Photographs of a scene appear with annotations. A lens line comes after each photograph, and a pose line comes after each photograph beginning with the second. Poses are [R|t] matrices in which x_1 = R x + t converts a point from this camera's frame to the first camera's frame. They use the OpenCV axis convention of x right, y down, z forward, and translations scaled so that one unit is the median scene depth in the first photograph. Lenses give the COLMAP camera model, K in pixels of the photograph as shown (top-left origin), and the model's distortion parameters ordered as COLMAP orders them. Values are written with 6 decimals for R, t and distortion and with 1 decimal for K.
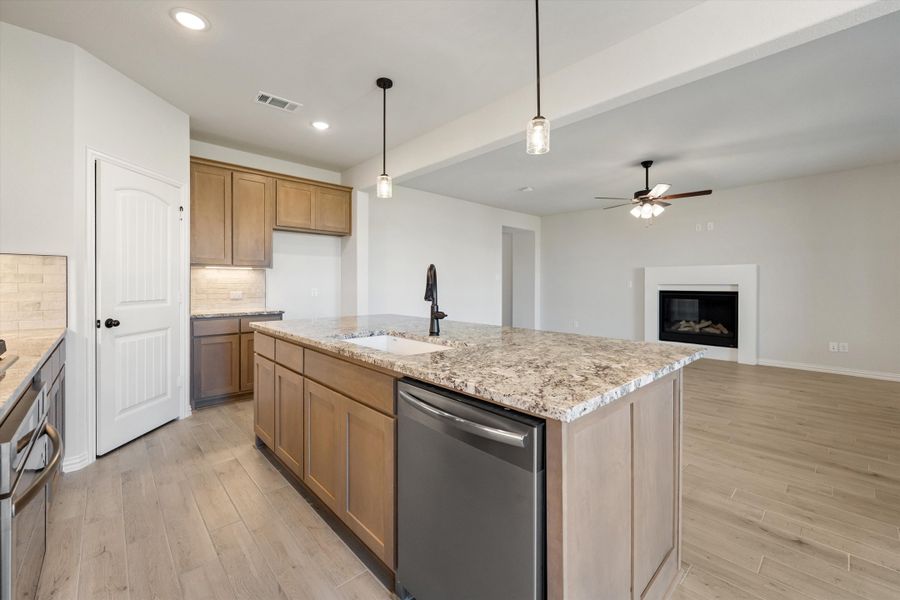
lens RADIAL K [[367.9, 0, 448.0], [0, 367.9, 293.6], [0, 0, 1]] dist [-0.000655, -0.000061]
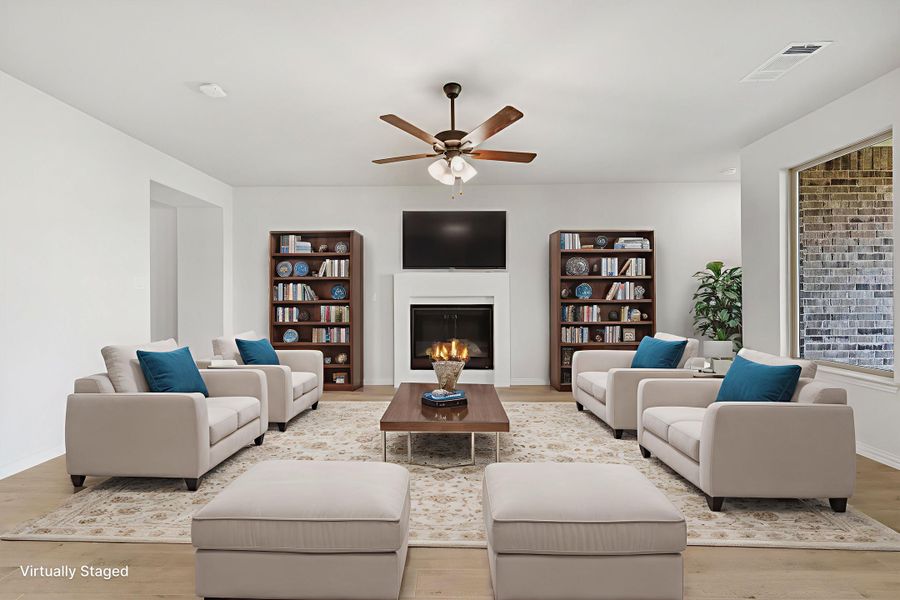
lens RADIAL K [[367.9, 0, 448.0], [0, 367.9, 293.6], [0, 0, 1]] dist [-0.000655, -0.000061]
pose [[0.693147, 0.001581, 0.720795, 0.087994], [0.025043, 0.999341, -0.026274, -0.010347], [-0.720361, 0.036263, 0.692651, 0.470121]]
